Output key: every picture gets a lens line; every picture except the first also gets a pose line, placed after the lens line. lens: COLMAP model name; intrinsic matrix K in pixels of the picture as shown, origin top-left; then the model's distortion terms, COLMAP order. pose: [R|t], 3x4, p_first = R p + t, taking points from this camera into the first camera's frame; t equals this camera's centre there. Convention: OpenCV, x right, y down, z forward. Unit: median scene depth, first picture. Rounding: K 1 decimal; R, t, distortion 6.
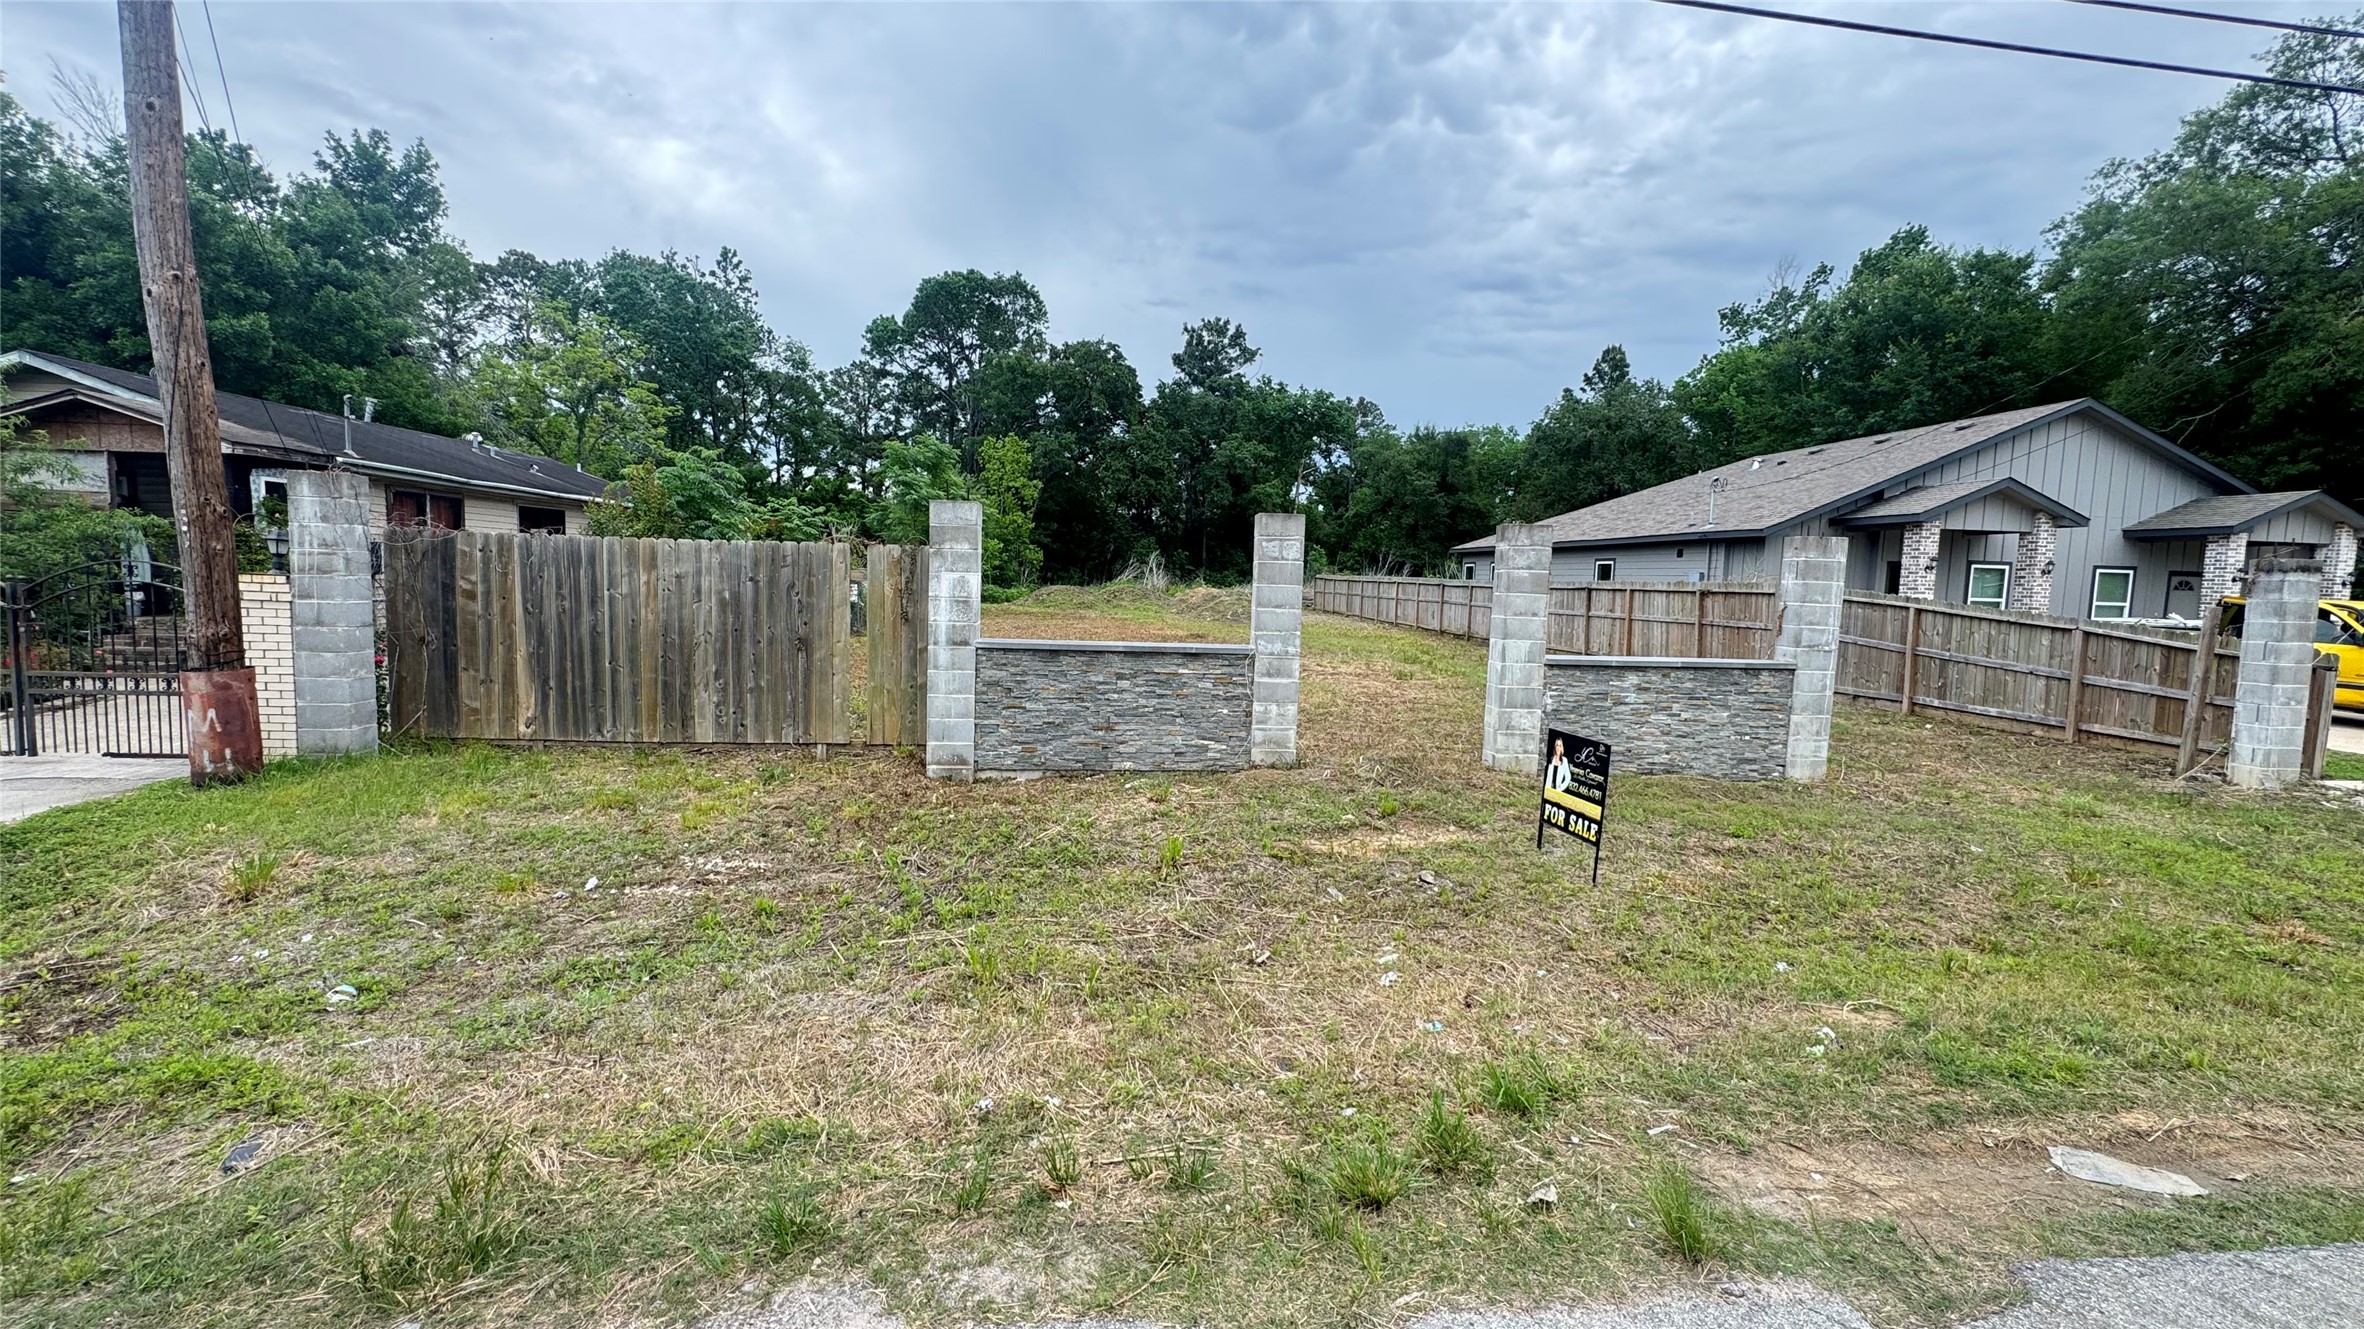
lens RADIAL K [[952.0, 0, 1180.7], [0, 952.0, 662.6], [0, 0, 1]] dist [-0.002697, 0.000275]
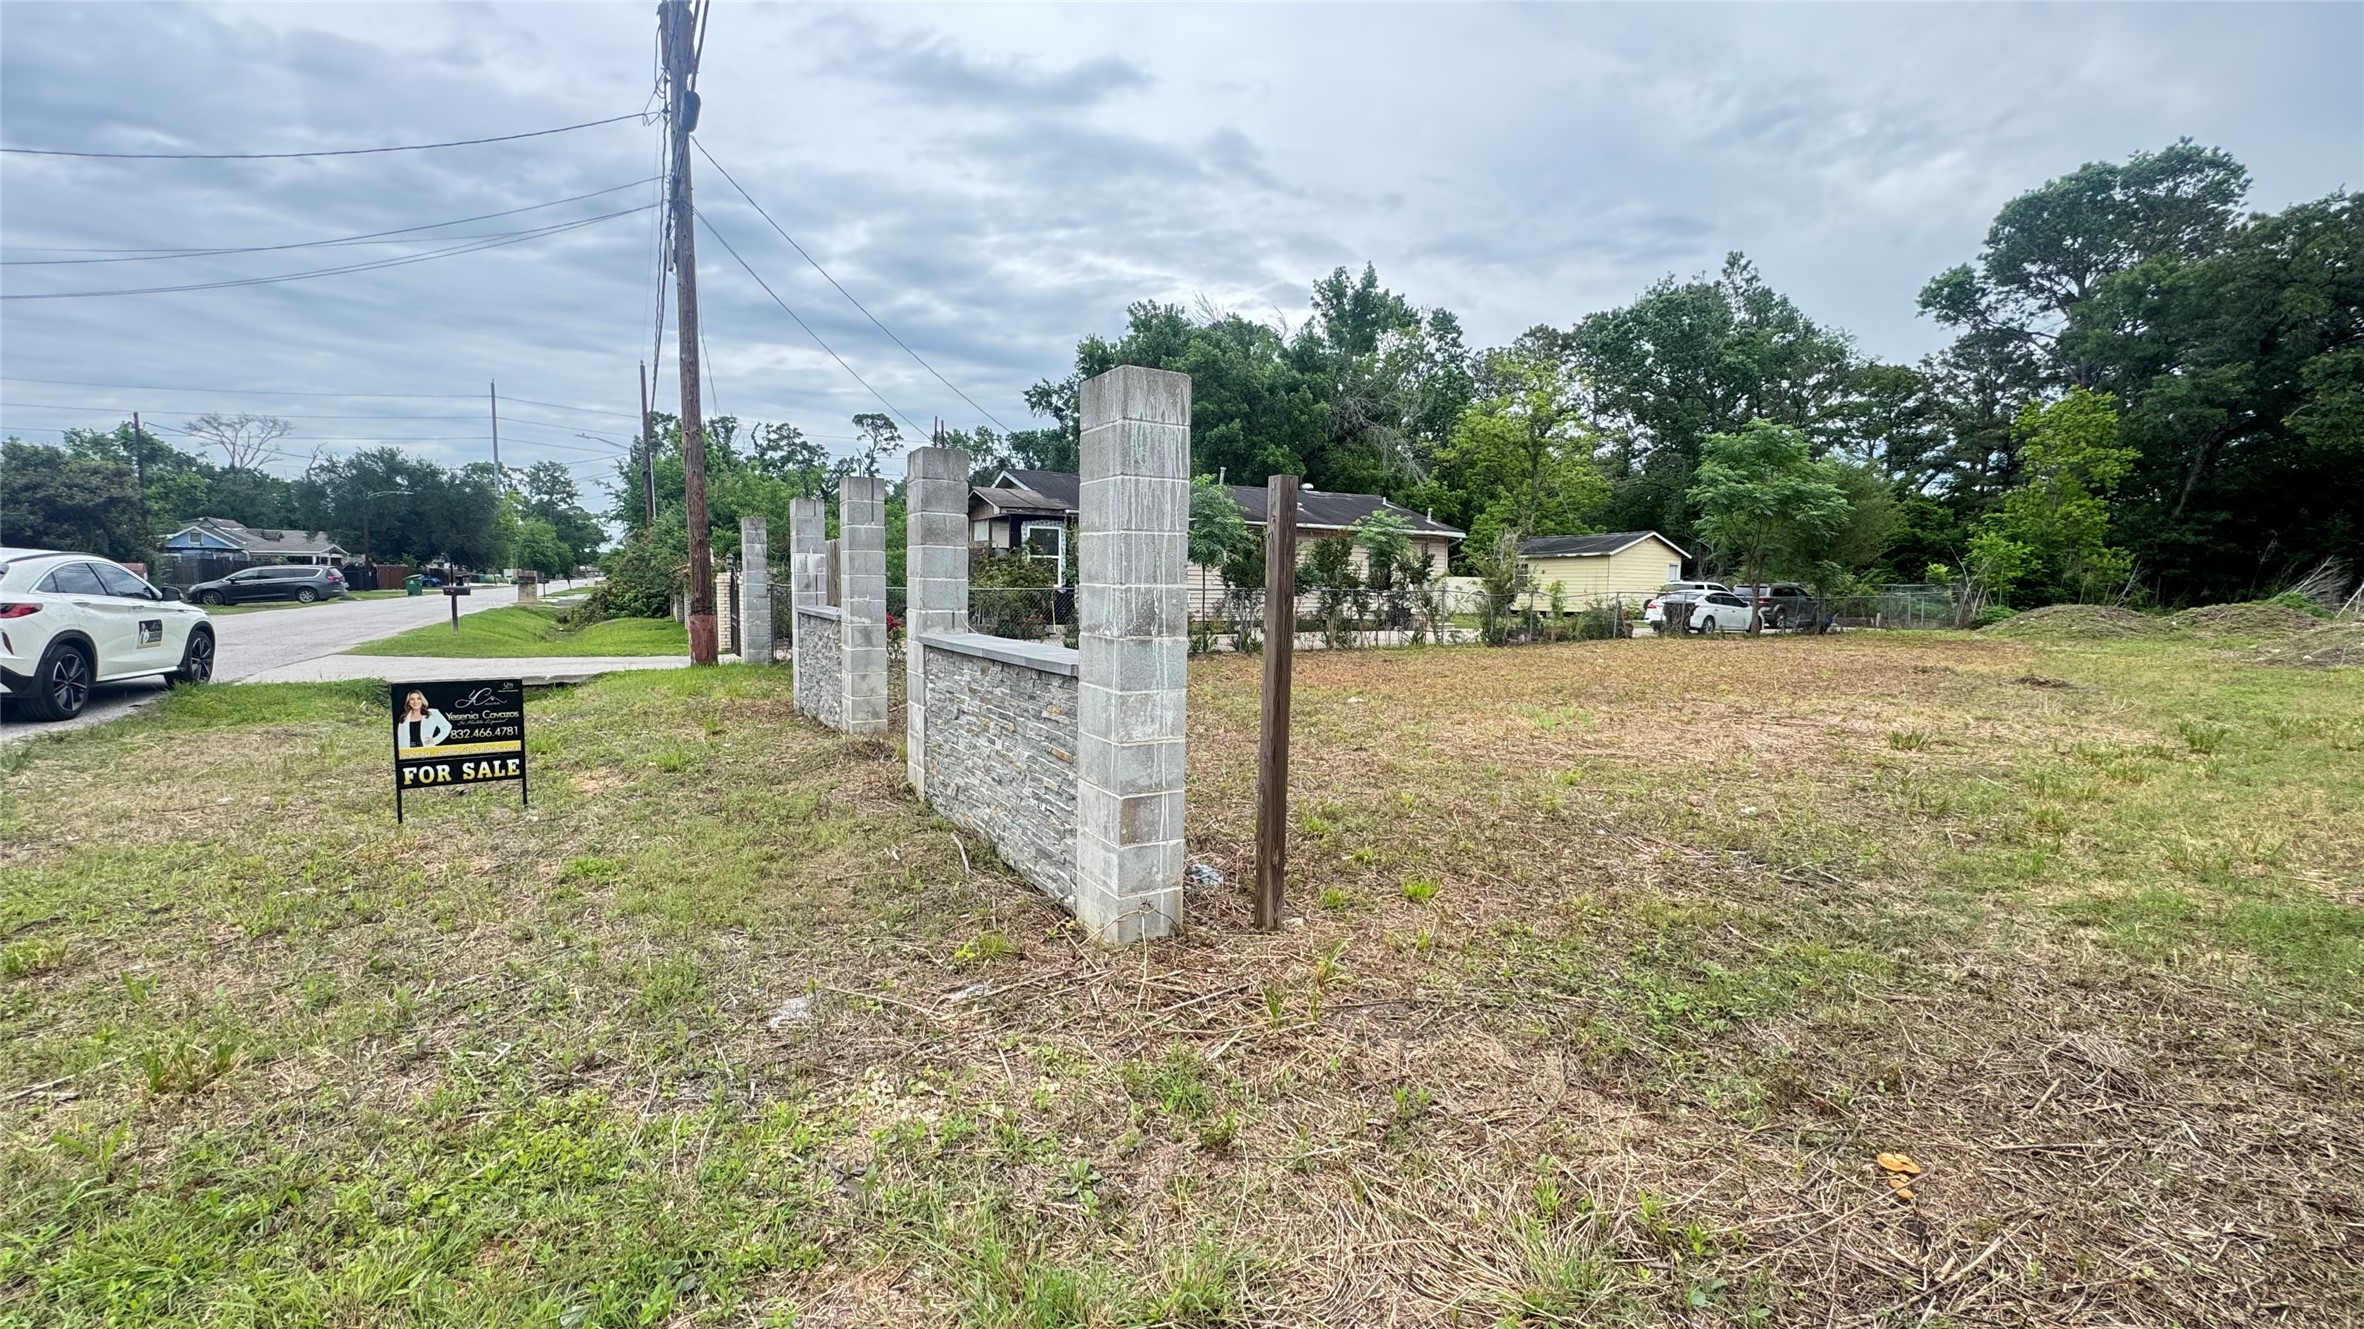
lens RADIAL K [[952.3, 0, 1180.0], [0, 952.3, 661.0], [0, 0, 1]] dist [-0.003424, 0.000567]
pose [[0.427327, 0.050717, -0.902673, 0.607208], [-0.082374, 0.996457, 0.016990, -0.007148], [0.900337, 0.067096, 0.429991, 0.475900]]
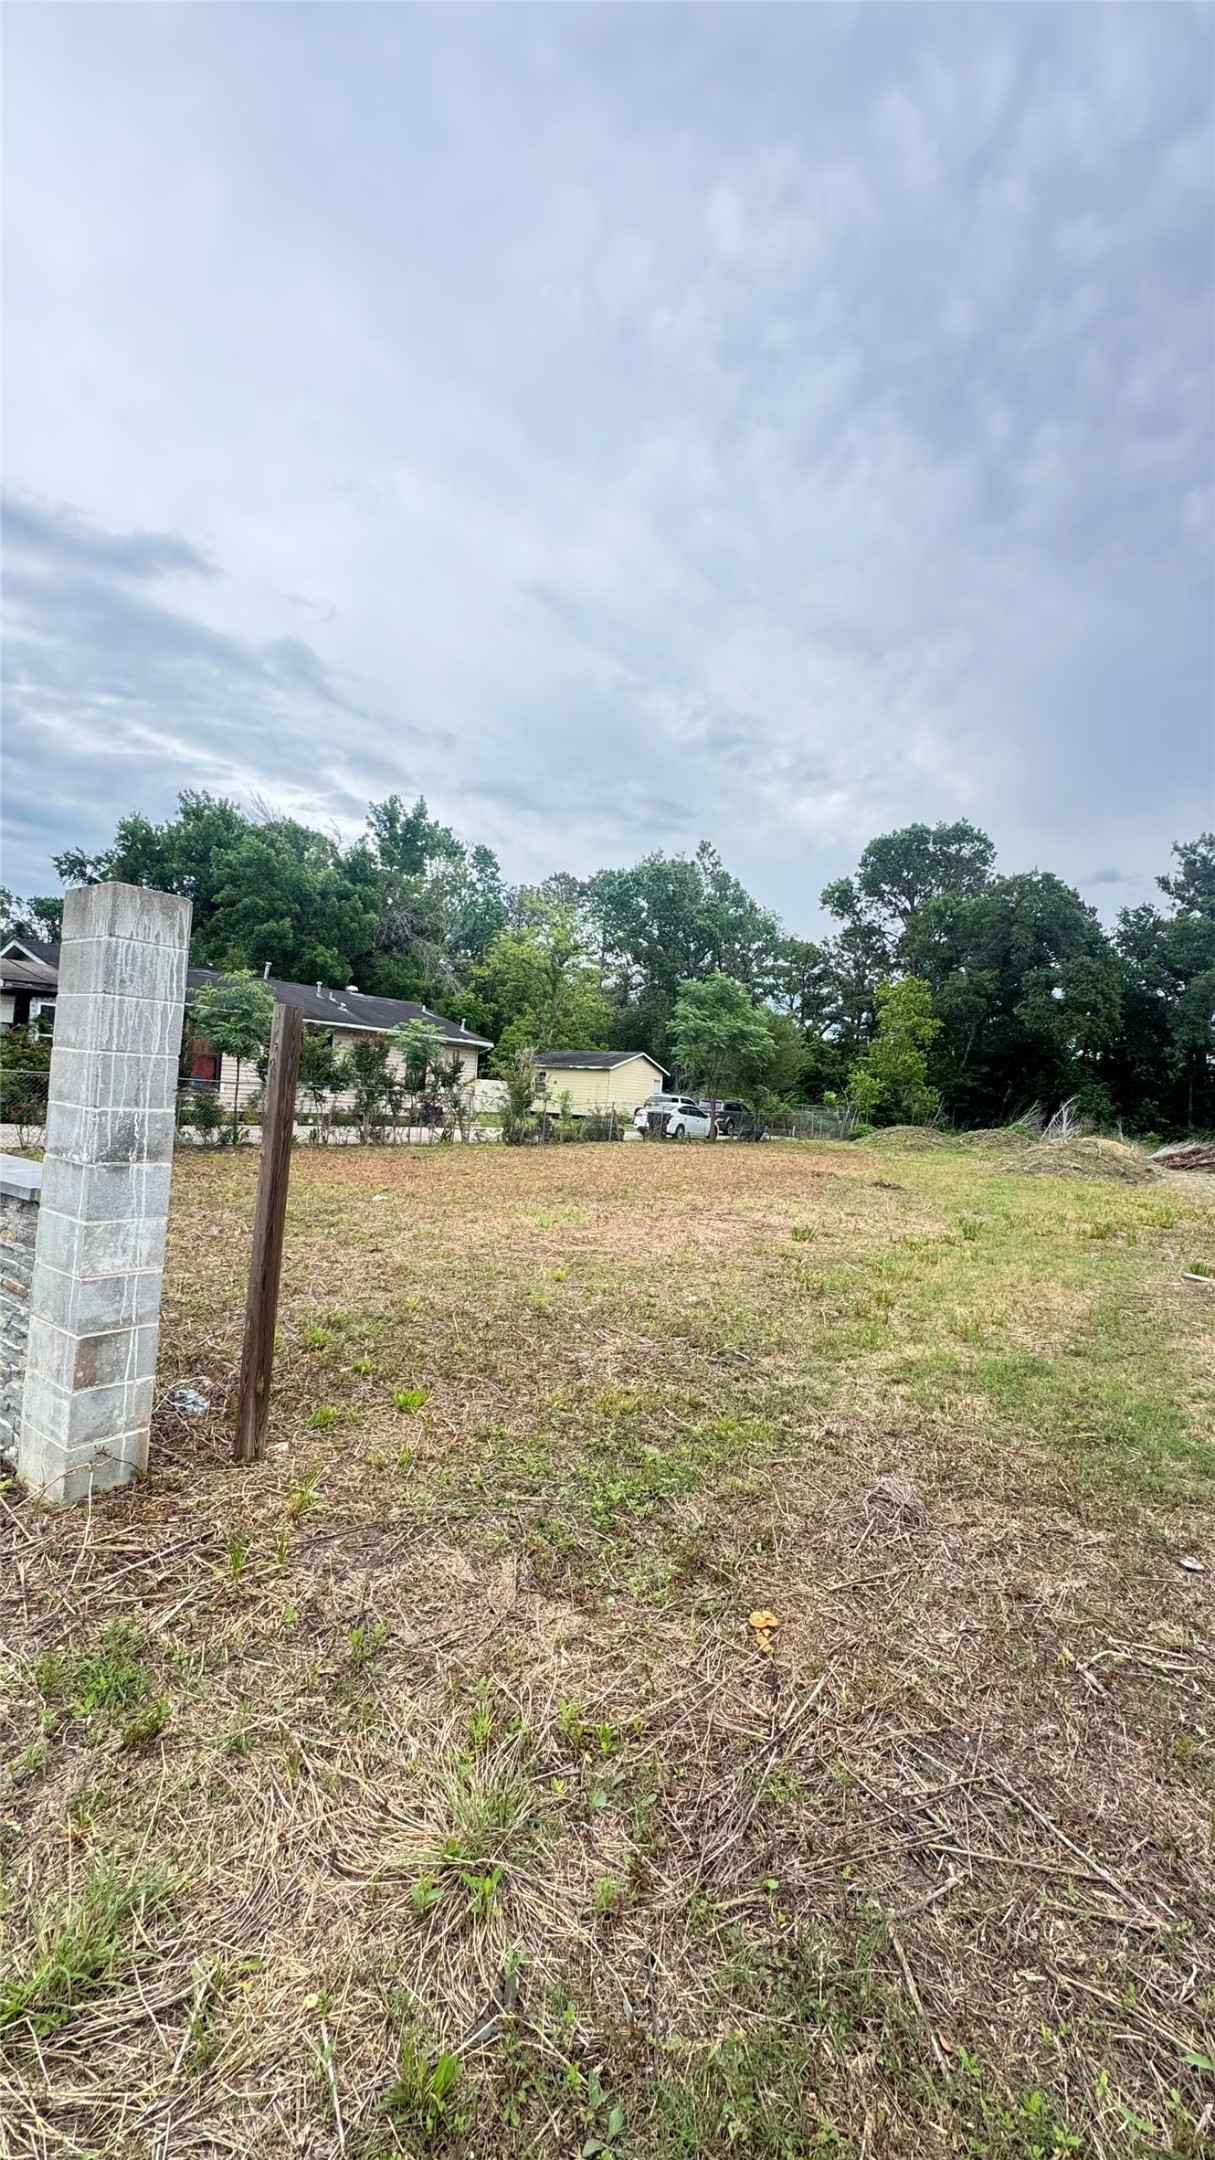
lens RADIAL K [[870.1, 0, 610.9], [0, 870.1, 1080.0], [0, 0, 1]] dist [-0.003424, 0.000567]
pose [[0.759728, 0.014255, -0.650084, 0.610477], [-0.106963, 0.988880, -0.103320, -0.019015], [0.641383, 0.148030, 0.752805, 0.486419]]
